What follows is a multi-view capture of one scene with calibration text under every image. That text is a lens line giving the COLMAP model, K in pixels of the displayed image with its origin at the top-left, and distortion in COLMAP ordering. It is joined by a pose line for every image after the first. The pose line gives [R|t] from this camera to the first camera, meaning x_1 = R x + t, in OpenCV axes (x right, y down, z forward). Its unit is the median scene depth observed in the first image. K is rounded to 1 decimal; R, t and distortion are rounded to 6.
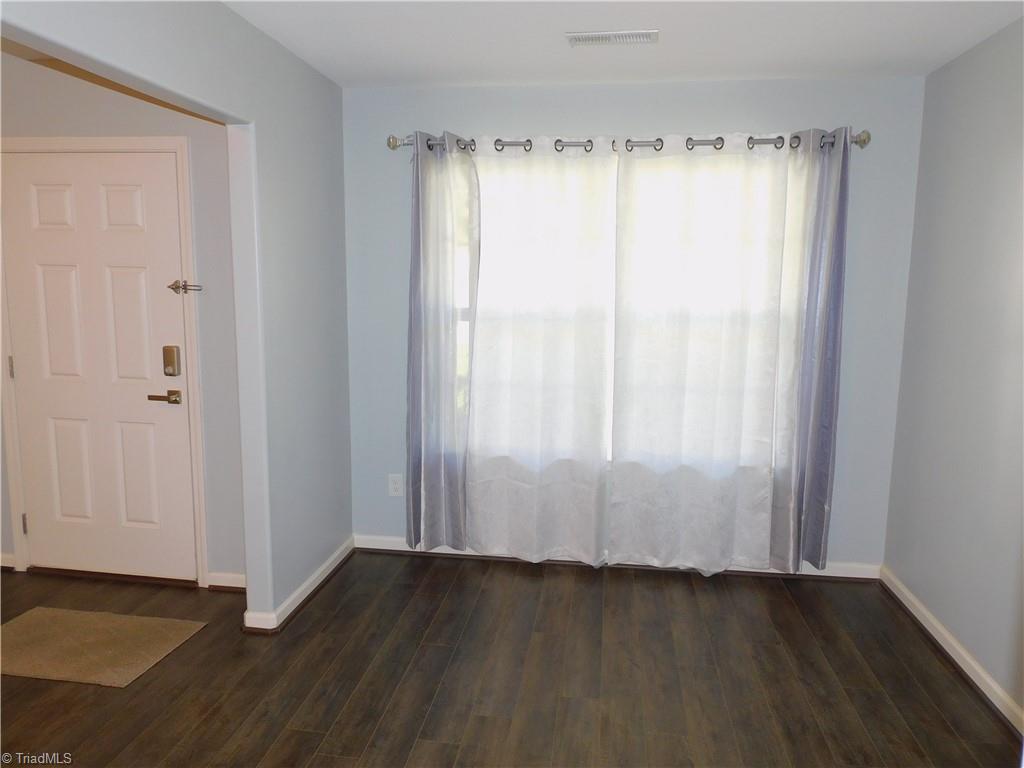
lens RADIAL K [[722.3, 0, 515.3], [0, 722.3, 383.8], [0, 0, 1]] dist [-0.005092, -0.014329]
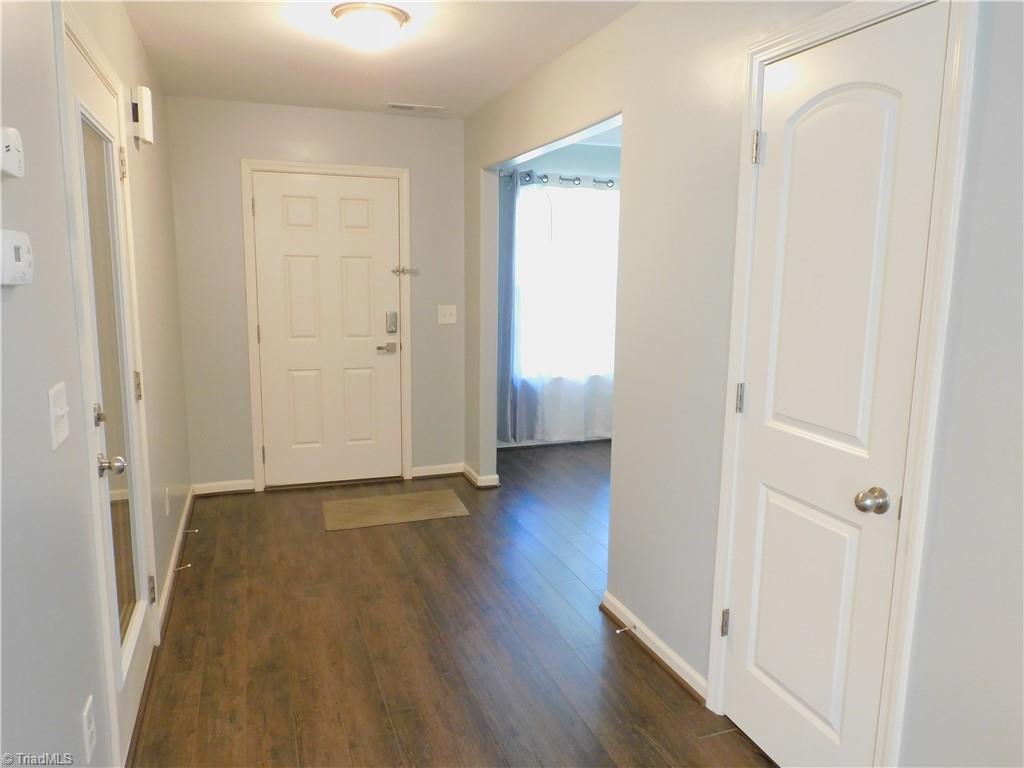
lens RADIAL K [[722.3, 0, 511.5], [0, 722.3, 389.1], [0, 0, 1]] dist [-0.005092, -0.014329]
pose [[0.892792, -0.083919, 0.442582, -0.905748], [0.069667, 0.996396, 0.048394, 0.047511], [-0.445049, -0.012373, 0.895421, -0.404120]]
